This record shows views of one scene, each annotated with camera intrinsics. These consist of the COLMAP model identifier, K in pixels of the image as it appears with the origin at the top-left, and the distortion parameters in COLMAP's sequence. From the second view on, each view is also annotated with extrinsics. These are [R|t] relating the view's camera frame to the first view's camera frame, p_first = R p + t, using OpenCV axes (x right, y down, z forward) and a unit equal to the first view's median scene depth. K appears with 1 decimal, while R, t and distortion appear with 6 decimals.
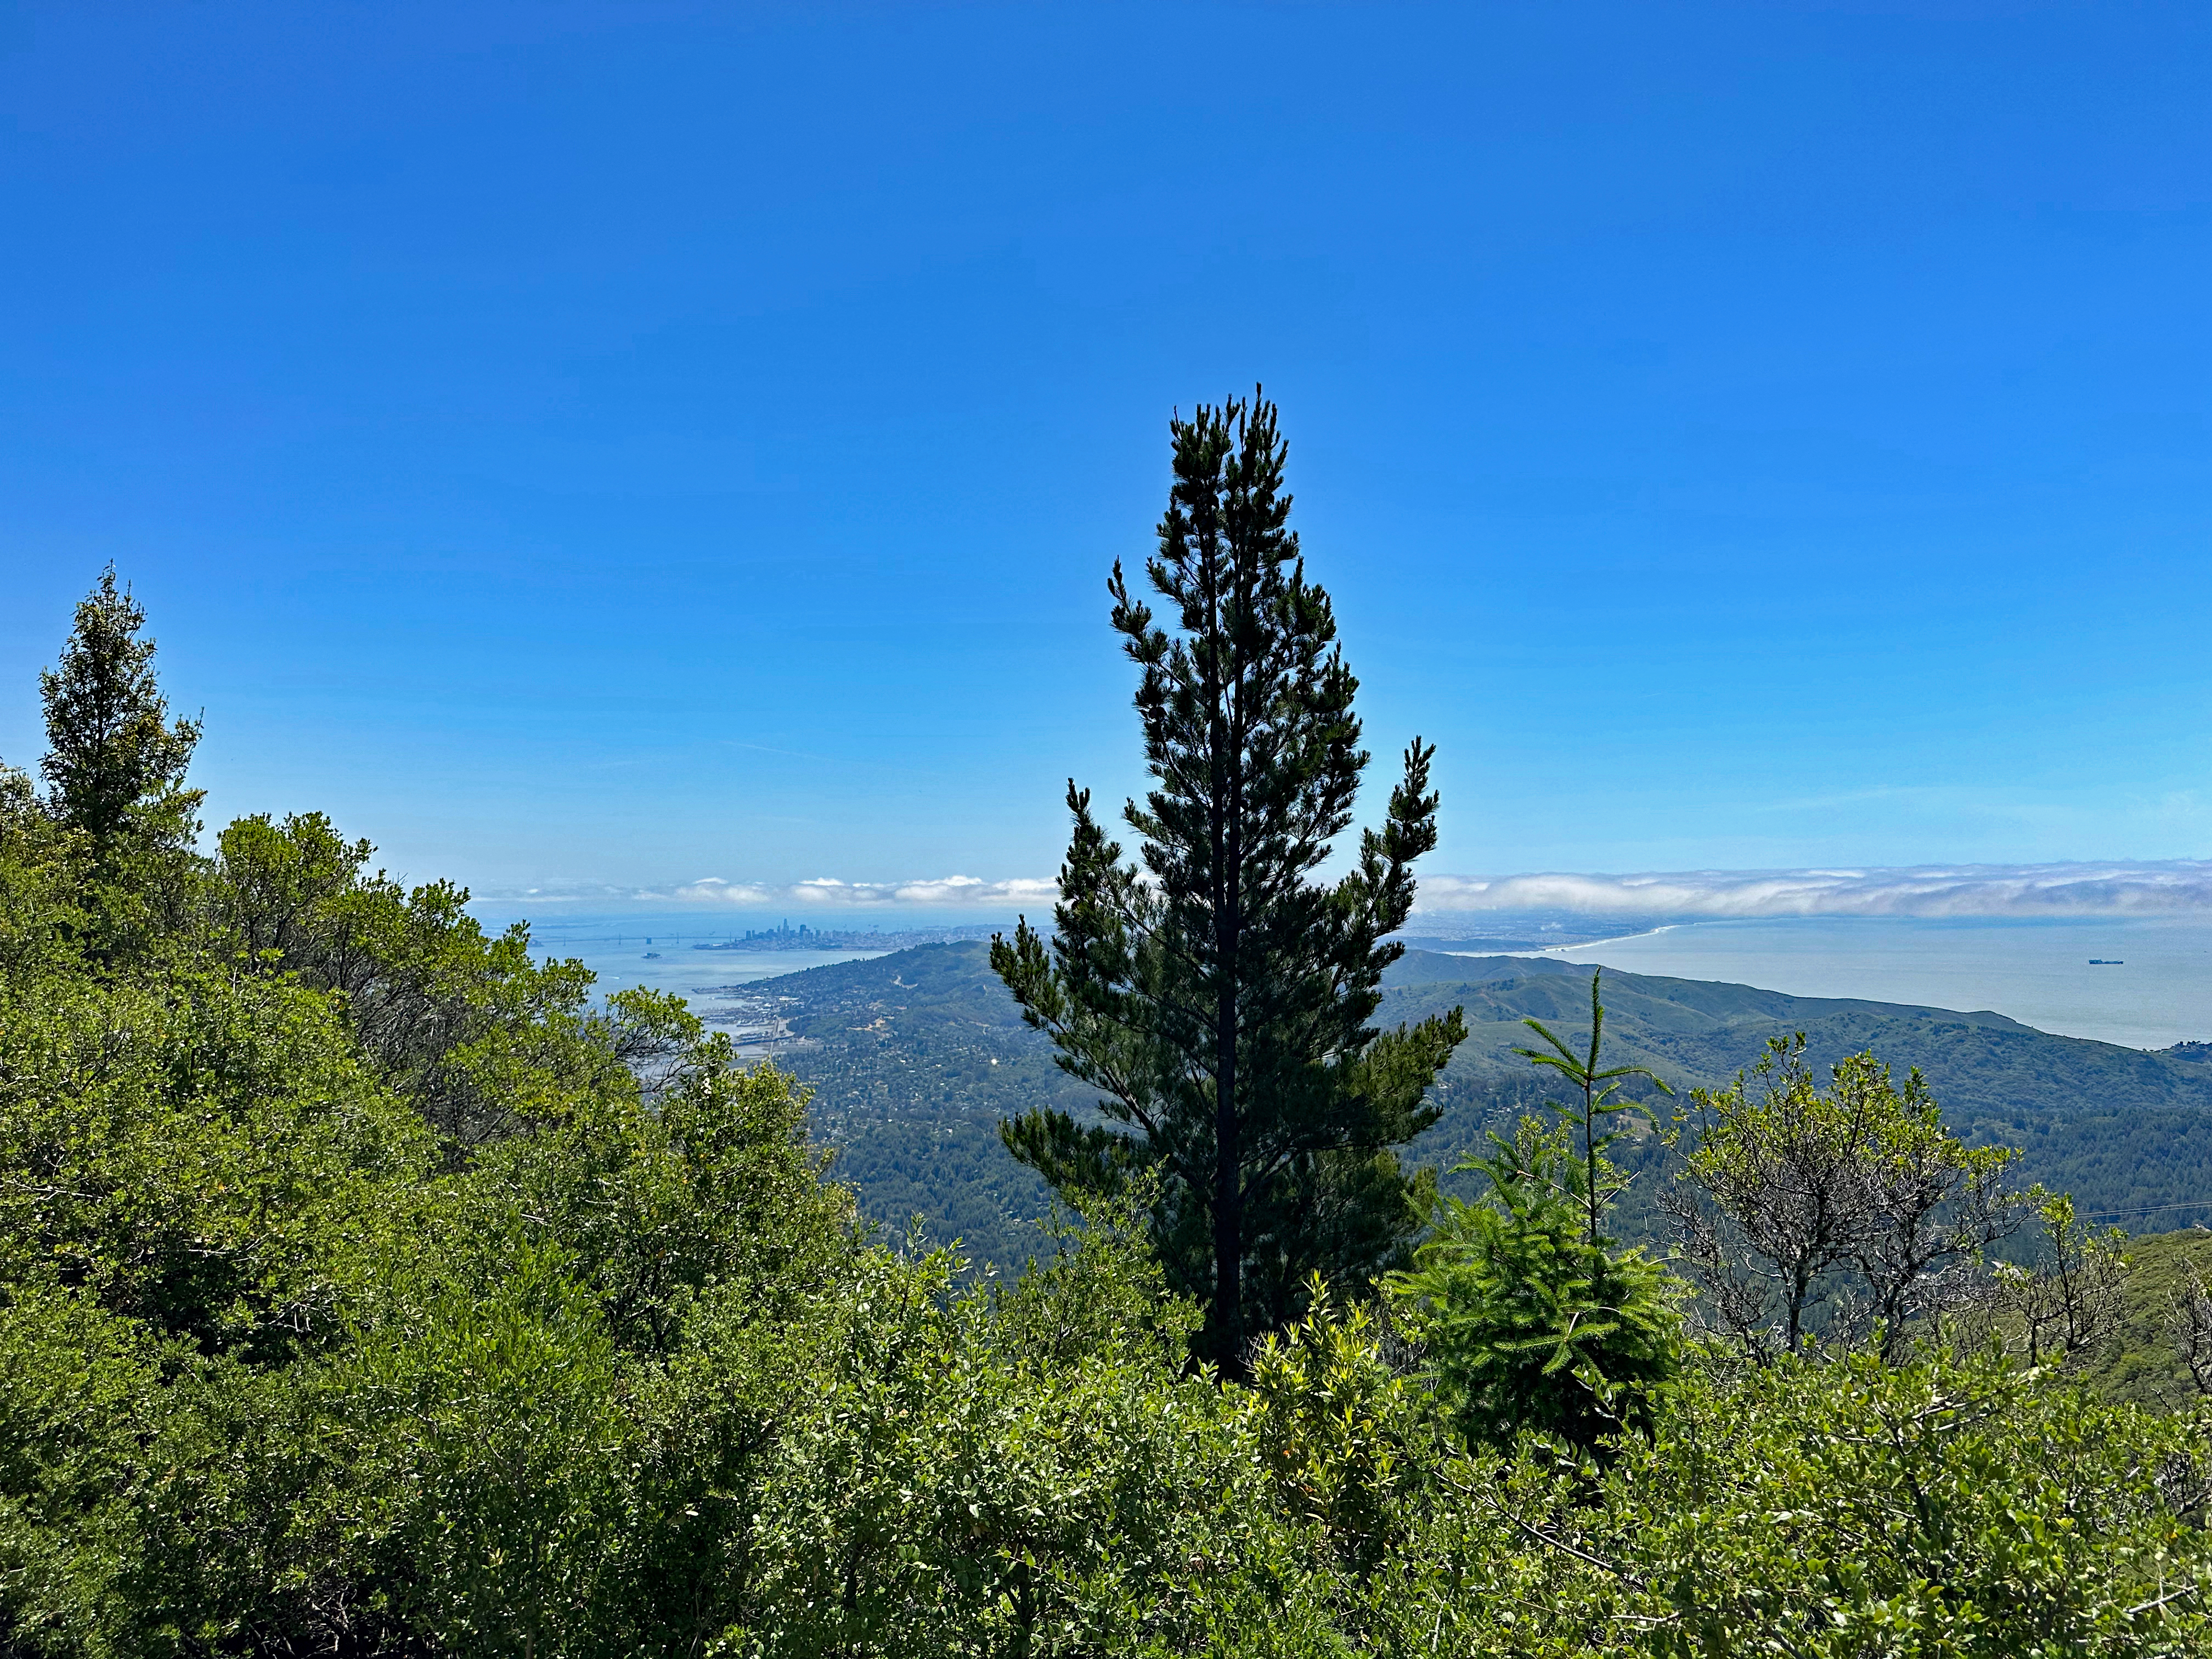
lens RADIAL K [[1534.2, 0, 1124.7], [0, 1534.2, 845.3], [0, 0, 1]] dist [0.177993, -0.338717]
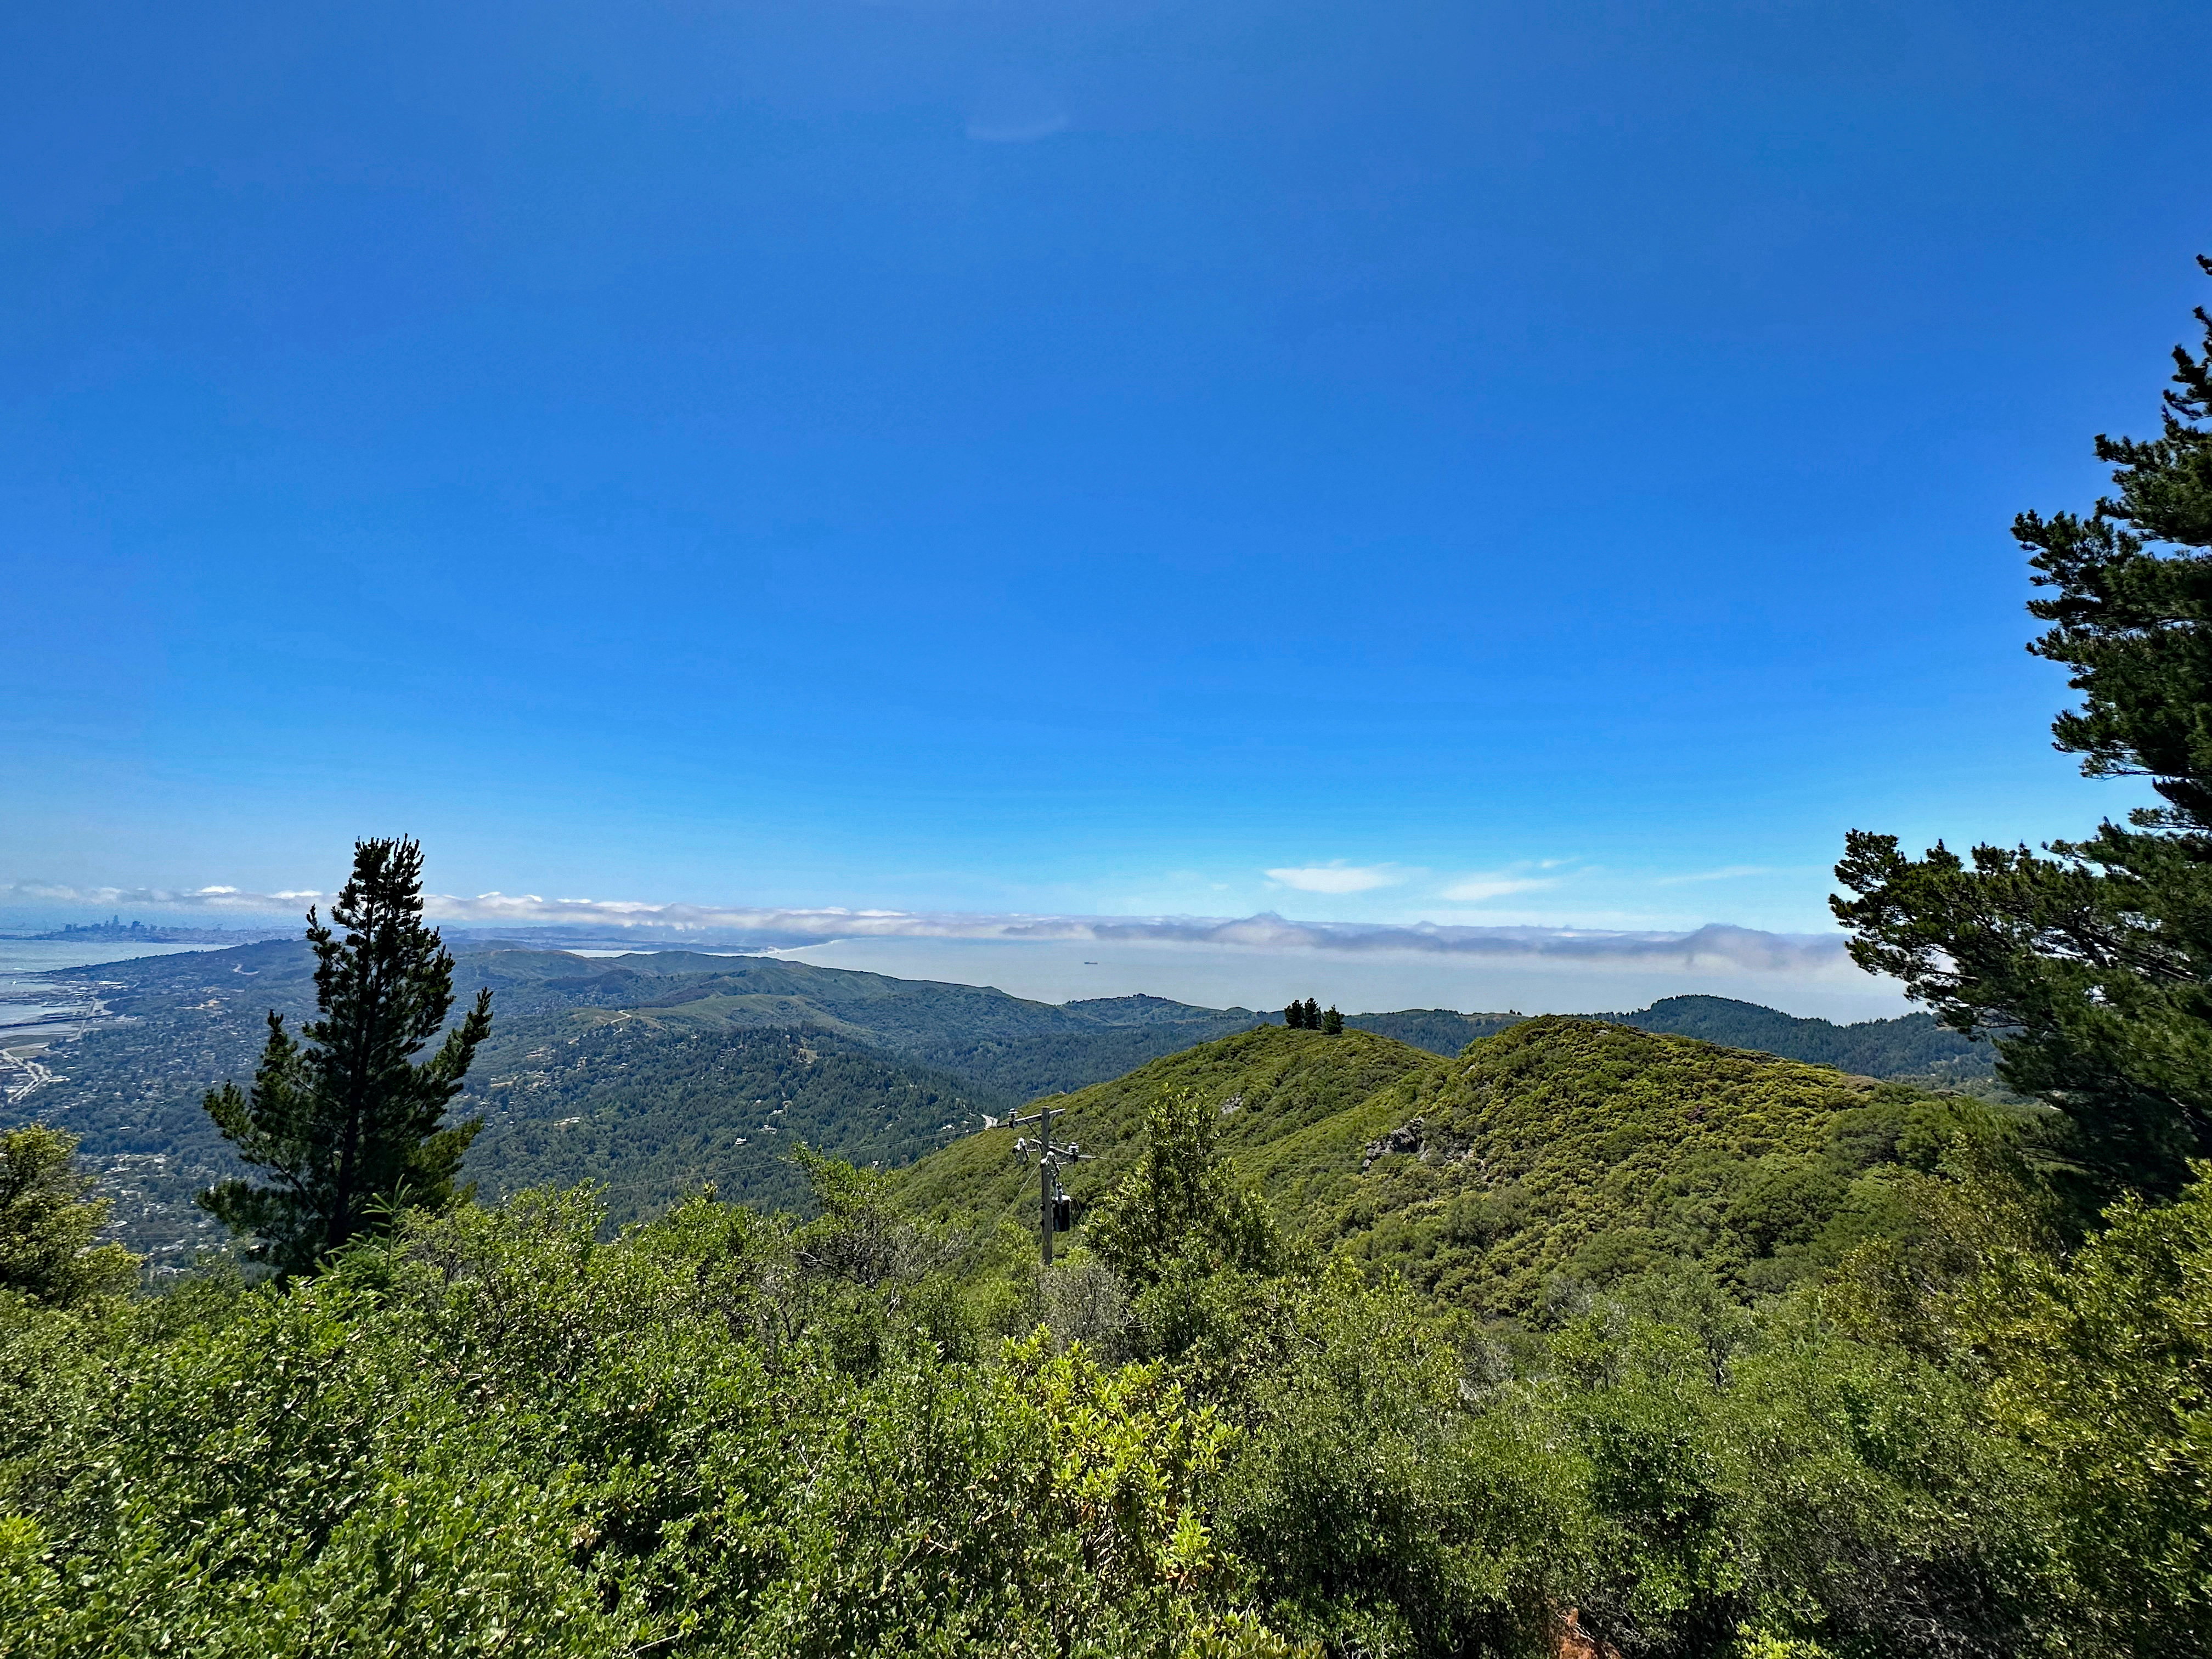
lens RADIAL K [[879.8, 0, 1106.5], [0, 879.8, 830.7], [0, 0, 1]] dist [-0.002134, 0.000420]
pose [[0.809102, 0.097028, 0.579603, 0.162605], [-0.056005, 0.994518, -0.088306, -0.240206], [-0.584993, 0.038987, 0.810100, -0.577817]]
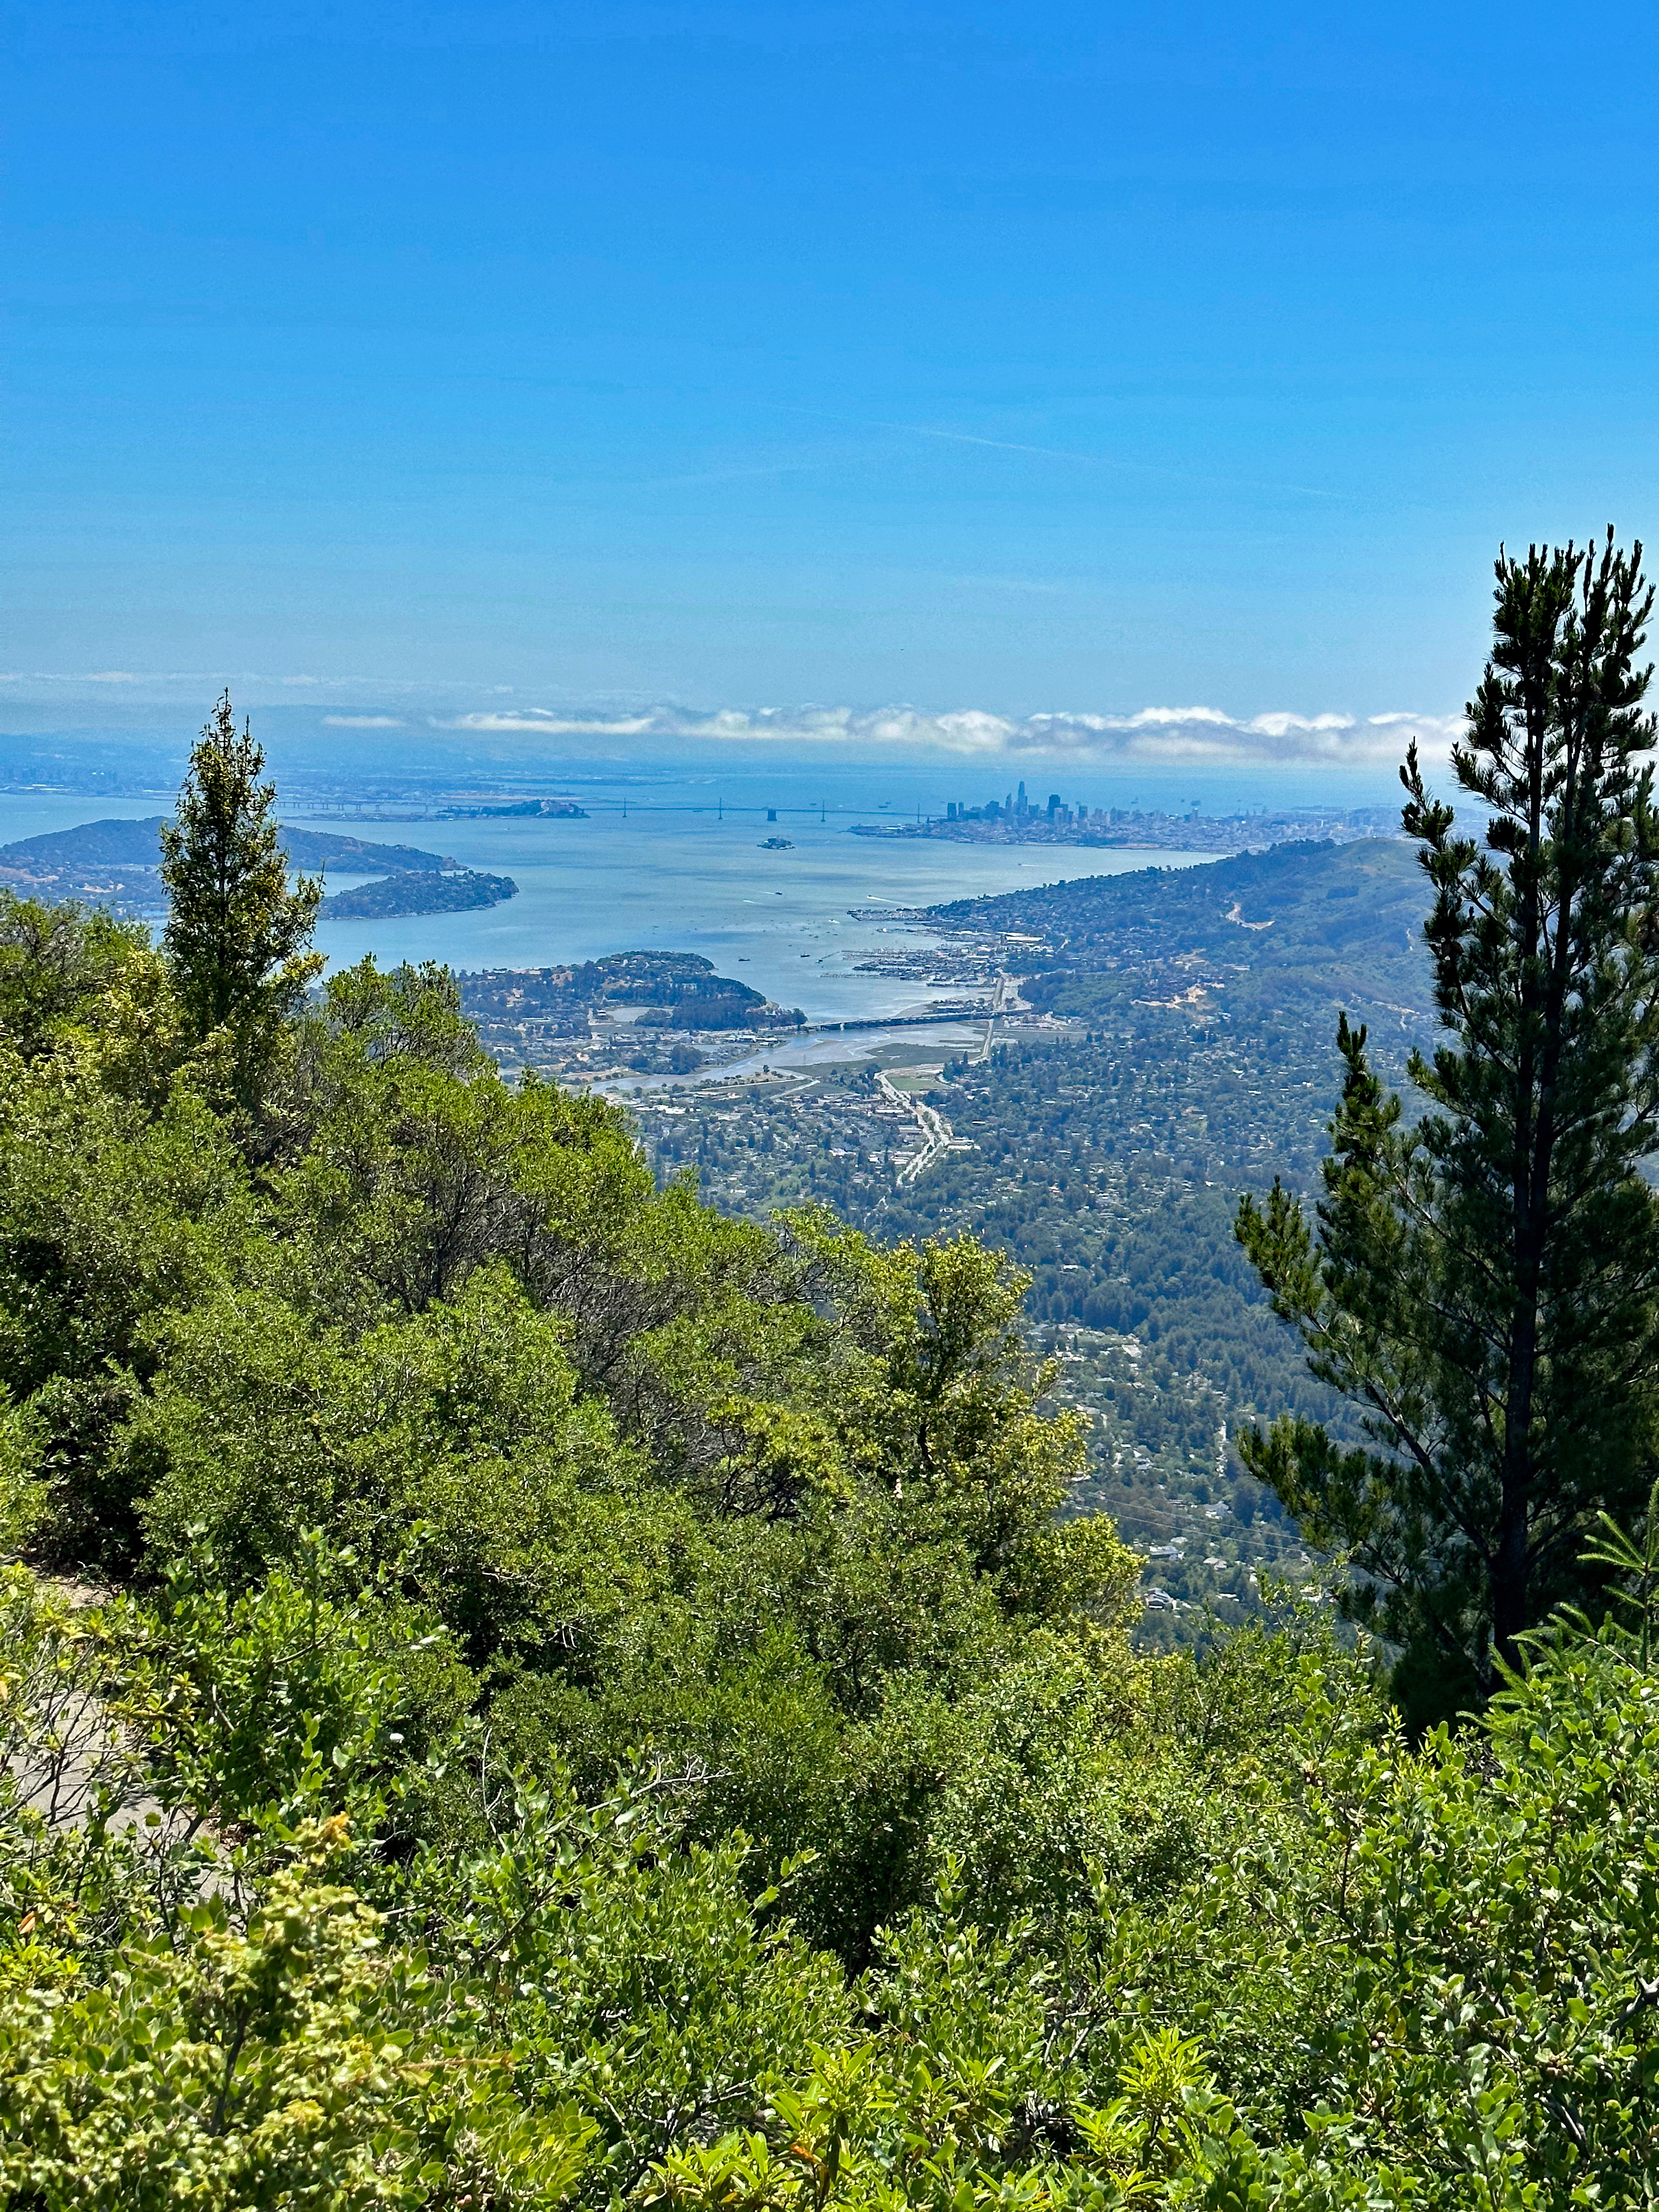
lens RADIAL K [[3059.6, 0, 852.6], [0, 3059.6, 1116.6], [0, 0, 1]] dist [0.196713, -0.392619]
pose [[0.963093, 0.060782, -0.262218, 0.141004], [-0.019878, 0.987572, 0.155907, -0.235122], [0.268435, -0.144940, 0.952331, -0.573131]]
